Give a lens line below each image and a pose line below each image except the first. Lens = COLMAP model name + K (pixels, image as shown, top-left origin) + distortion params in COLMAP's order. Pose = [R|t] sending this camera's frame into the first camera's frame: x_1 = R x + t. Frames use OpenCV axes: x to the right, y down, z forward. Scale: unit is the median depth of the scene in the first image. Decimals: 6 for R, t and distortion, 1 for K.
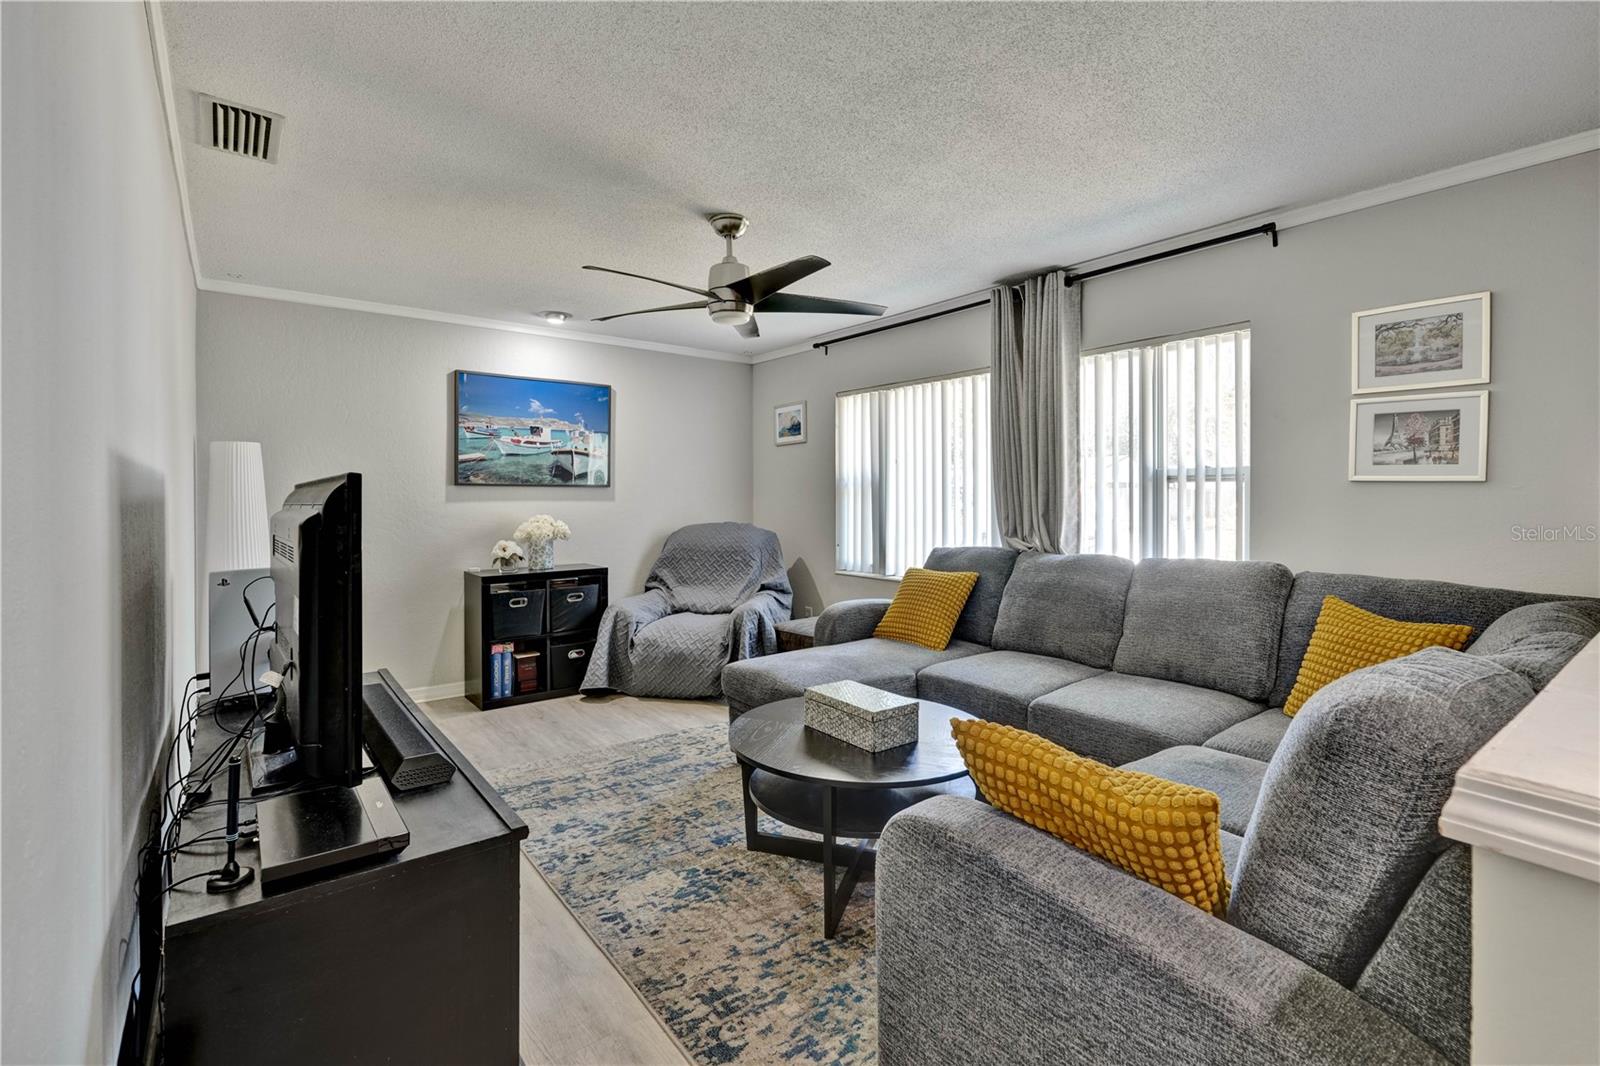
lens RADIAL K [[727.7, 0, 797.5], [0, 727.7, 510.2], [0, 0, 1]] dist [-0.001084, 0.000233]
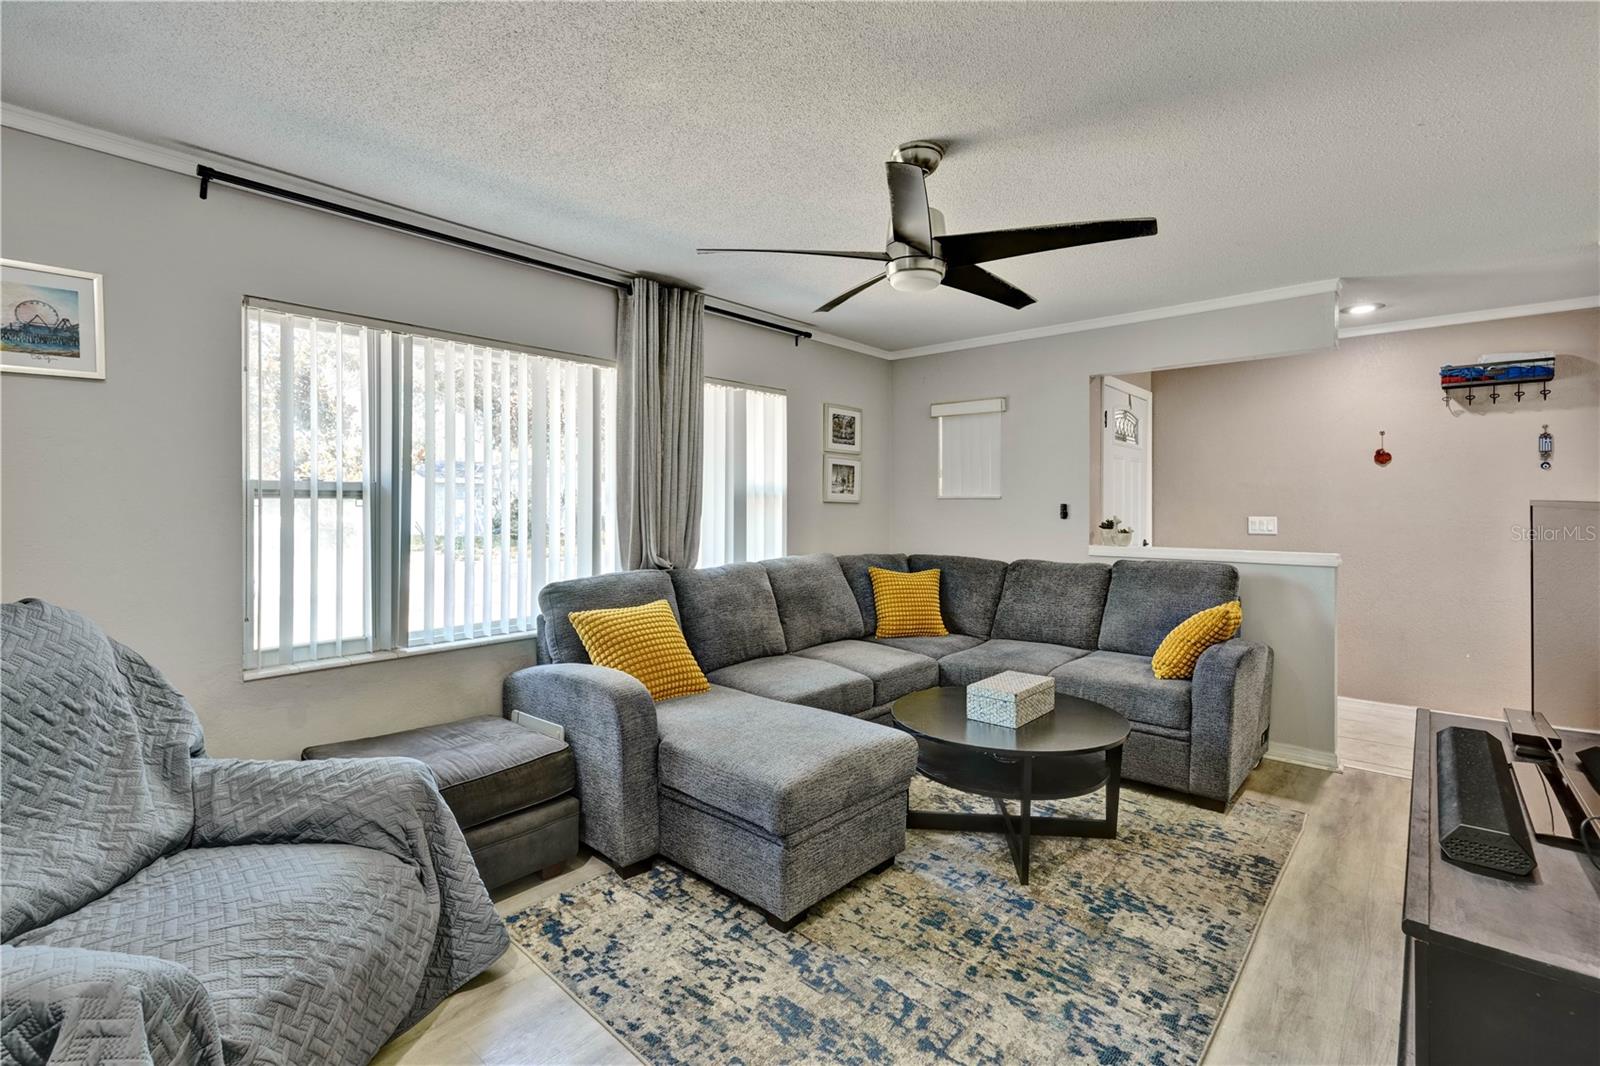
lens RADIAL K [[727.7, 0, 797.5], [0, 727.7, 510.2], [0, 0, 1]] dist [-0.001084, 0.000233]
pose [[-0.192077, -0.005325, 0.981365, -0.938041], [0.020949, 0.999735, 0.009525, -0.039936], [-0.981156, 0.022388, -0.191914, 1.460037]]
